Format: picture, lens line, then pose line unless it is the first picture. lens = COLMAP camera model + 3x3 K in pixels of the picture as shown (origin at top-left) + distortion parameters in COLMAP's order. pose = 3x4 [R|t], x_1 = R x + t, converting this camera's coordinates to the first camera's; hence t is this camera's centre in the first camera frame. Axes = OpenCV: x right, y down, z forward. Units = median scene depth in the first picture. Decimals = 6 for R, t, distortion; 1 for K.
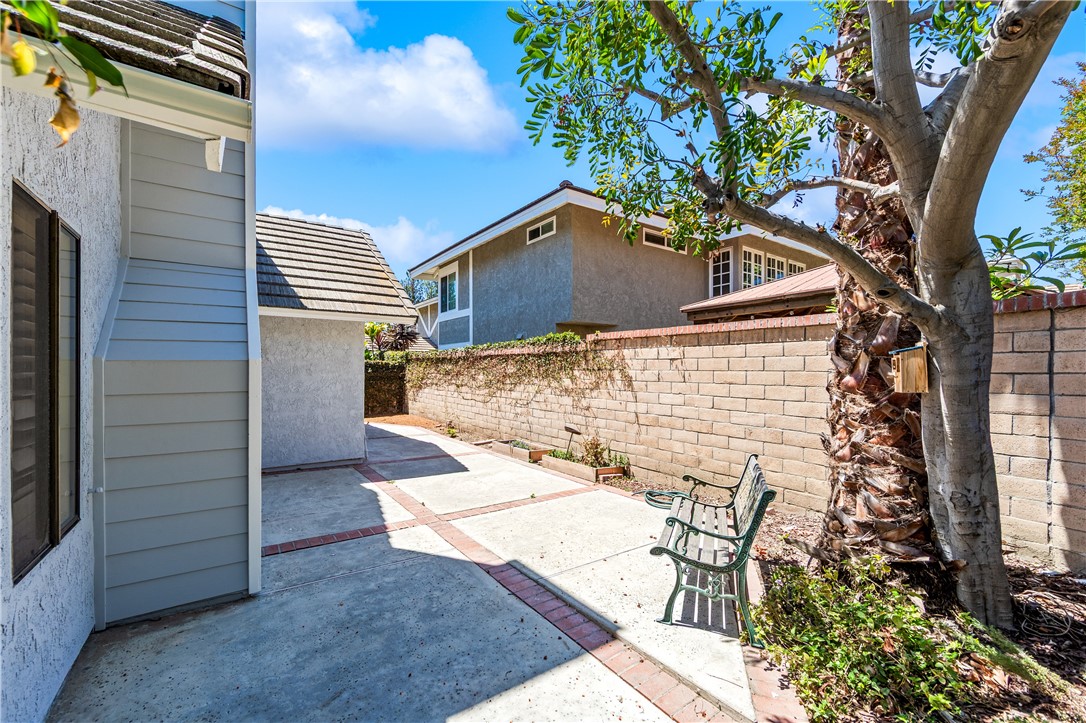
lens RADIAL K [[440.7, 0, 533.4], [0, 440.7, 372.1], [0, 0, 1]] dist [-0.001243, 0.000347]
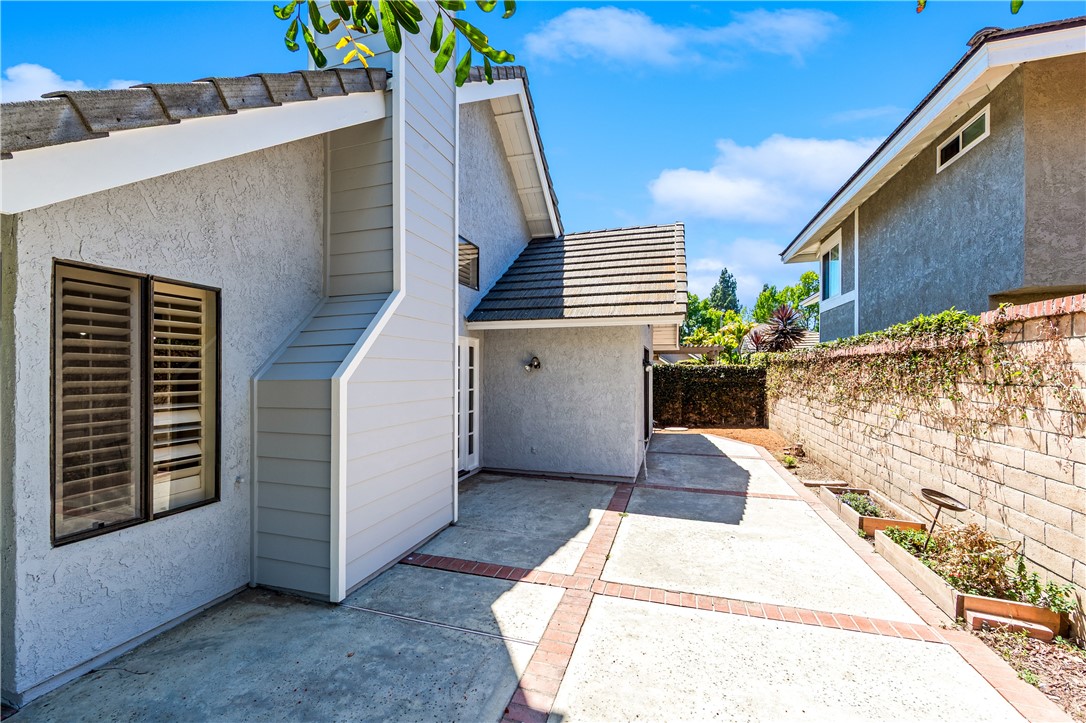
lens RADIAL K [[440.7, 0, 538.6], [0, 440.7, 375.1], [0, 0, 1]] dist [-0.001243, 0.000347]
pose [[0.622169, 0.002629, -0.782879, 0.187946], [0.000240, 0.999994, 0.003549, -0.015724], [0.782883, -0.002396, 0.622164, 0.283370]]
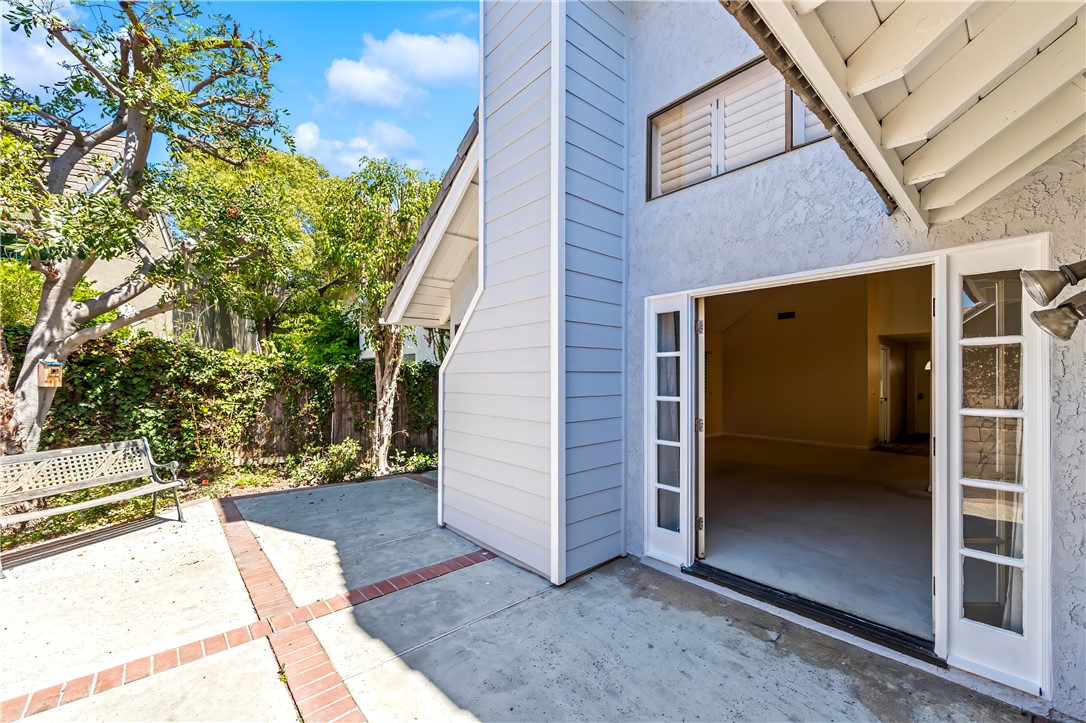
lens RADIAL K [[440.7, 0, 542.0], [0, 440.7, 368.5], [0, 0, 1]] dist [-0.001243, 0.000347]
pose [[-0.992922, -0.008514, -0.118466, -0.307769], [-0.006038, 0.999756, -0.021241, -0.001601], [0.118618, -0.020375, -0.992731, 0.995029]]
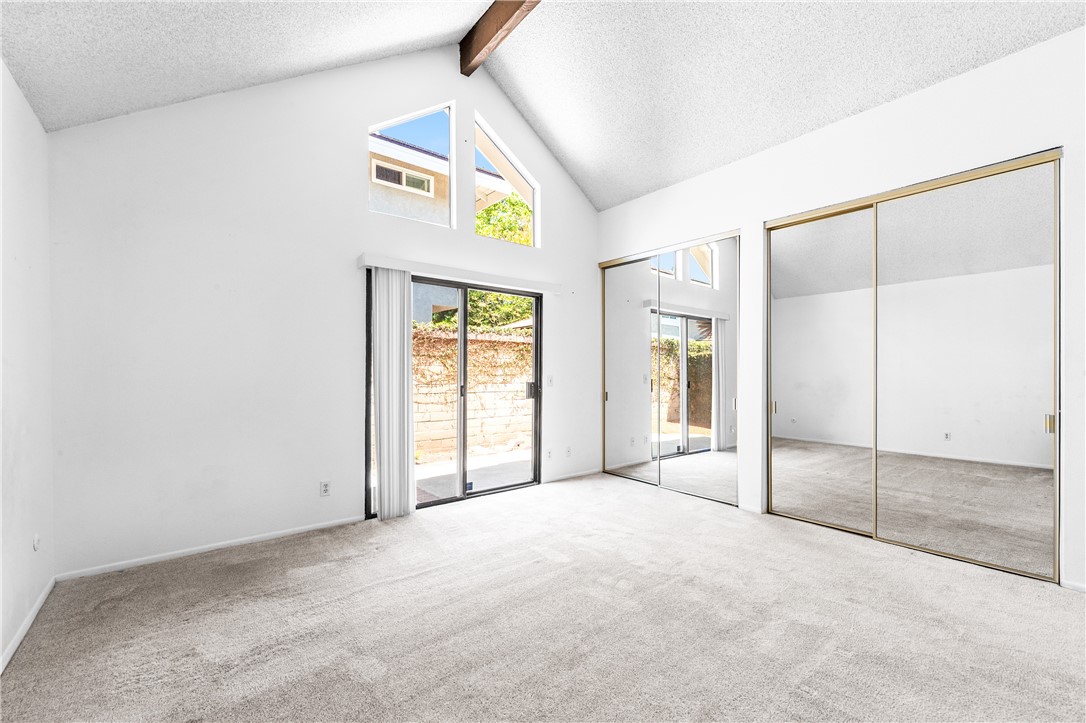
lens RADIAL K [[440.7, 0, 540.9], [0, 440.7, 364.3], [0, 0, 1]] dist [-0.001243, 0.000347]
pose [[-0.074476, 0.004351, 0.997213, -1.141137], [-0.002945, 0.999985, -0.004583, 0.010974], [-0.997218, -0.003278, -0.074462, 1.210947]]
